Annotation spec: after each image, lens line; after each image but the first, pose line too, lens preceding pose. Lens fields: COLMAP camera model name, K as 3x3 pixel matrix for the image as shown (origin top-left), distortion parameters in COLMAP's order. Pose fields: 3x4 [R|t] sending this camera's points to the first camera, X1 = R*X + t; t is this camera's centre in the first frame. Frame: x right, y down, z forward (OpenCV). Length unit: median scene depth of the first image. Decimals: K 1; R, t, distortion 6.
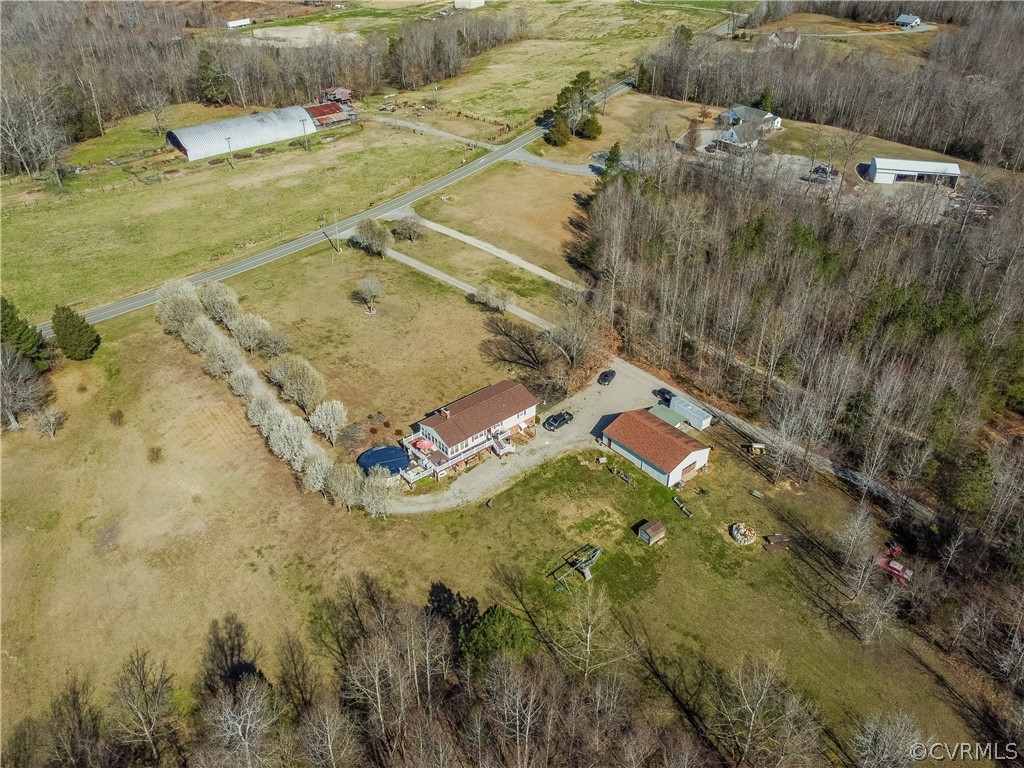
lens RADIAL K [[784.0, 0, 511.5], [0, 784.0, 385.4], [0, 0, 1]] dist [-0.000487, -0.003652]
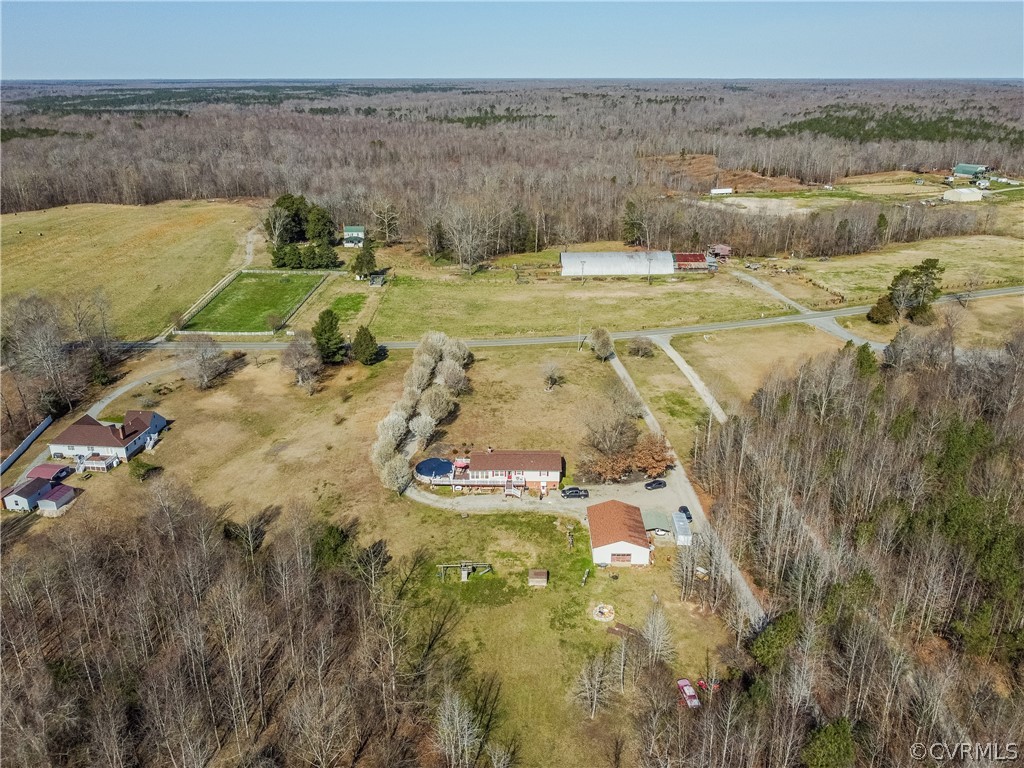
lens RADIAL K [[784.0, 0, 511.5], [0, 784.0, 385.4], [0, 0, 1]] dist [-0.000487, -0.003652]
pose [[0.752408, 0.244714, -0.611553, 0.582750], [-0.362719, 0.928911, -0.074557, 0.015106], [0.549833, 0.277919, 0.787683, -0.023307]]
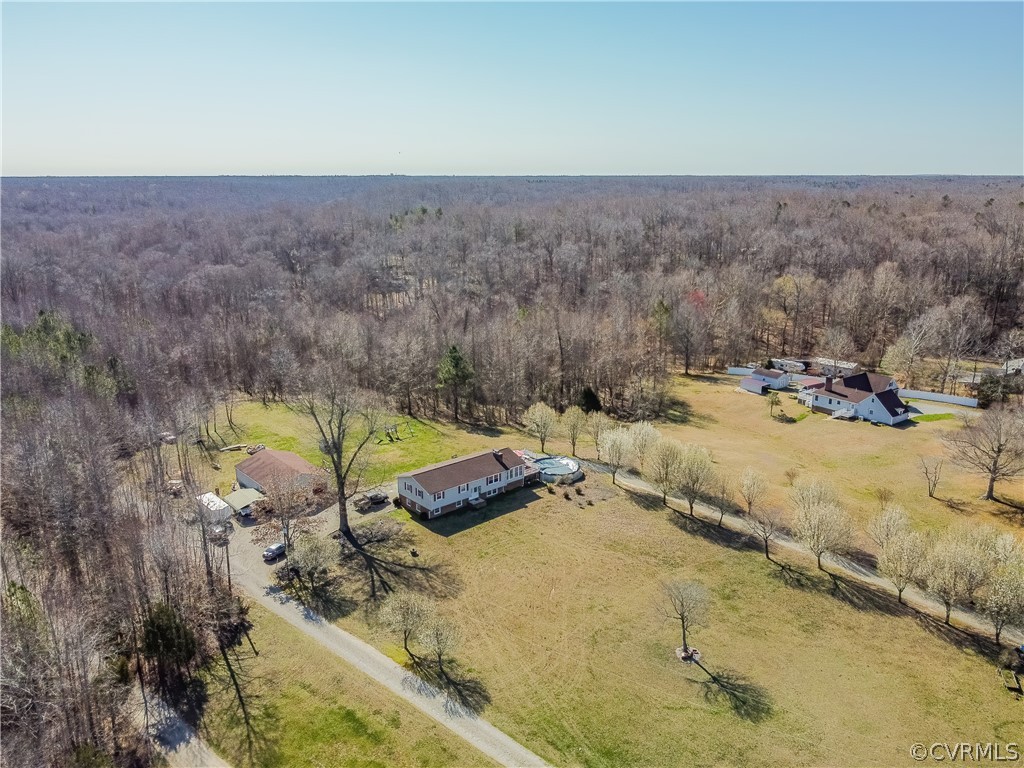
lens RADIAL K [[777.5, 0, 516.6], [0, 777.5, 384.3], [0, 0, 1]] dist [-0.001991, -0.001103]
pose [[-0.999773, 0.013656, -0.016343, -0.076090], [-0.003109, 0.665581, 0.746319, -0.600629], [0.021069, 0.746201, -0.665388, 1.285908]]
